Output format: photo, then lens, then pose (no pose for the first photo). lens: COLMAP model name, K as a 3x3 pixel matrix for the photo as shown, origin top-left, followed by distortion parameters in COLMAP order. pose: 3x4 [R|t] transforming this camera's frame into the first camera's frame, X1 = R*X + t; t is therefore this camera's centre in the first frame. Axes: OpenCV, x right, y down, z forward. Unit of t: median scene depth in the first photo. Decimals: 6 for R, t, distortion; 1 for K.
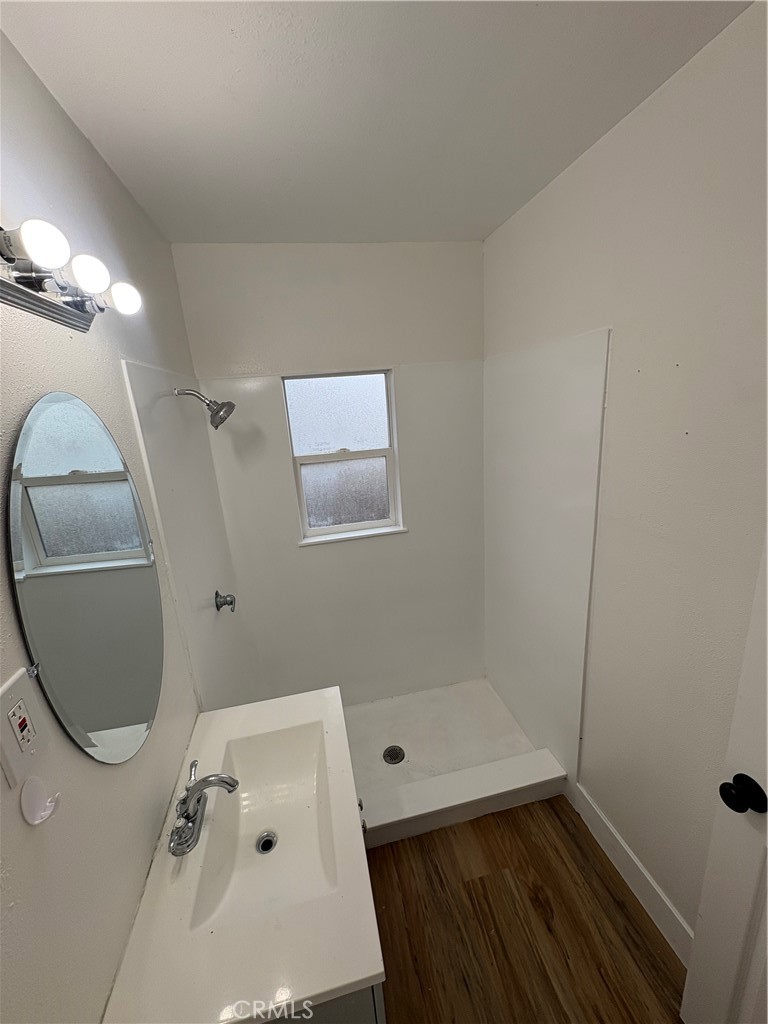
lens RADIAL K [[408.9, 0, 383.1], [0, 408.9, 512.2], [0, 0, 1]] dist [-0.000129, 0.000046]
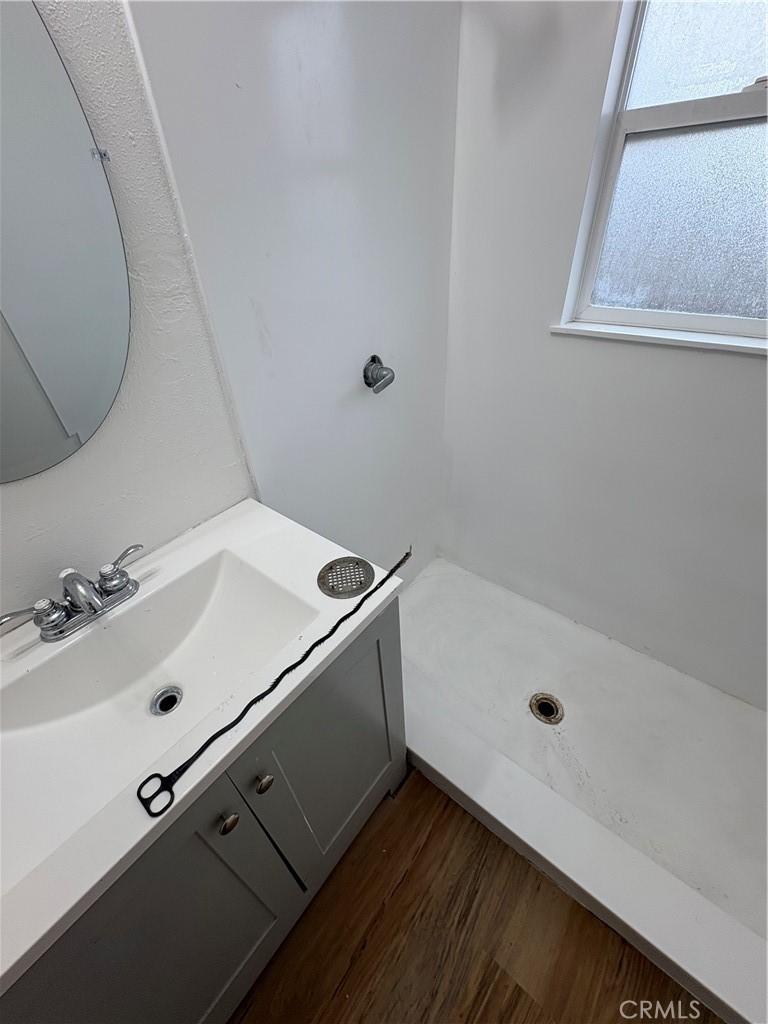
lens RADIAL K [[408.9, 0, 383.6], [0, 408.9, 513.2], [0, 0, 1]] dist [-0.000129, 0.000046]
pose [[0.630982, 0.493487, -0.598609, 0.136001], [-0.205844, 0.850444, 0.484121, 0.098767], [0.747991, -0.182251, 0.638196, 0.624956]]
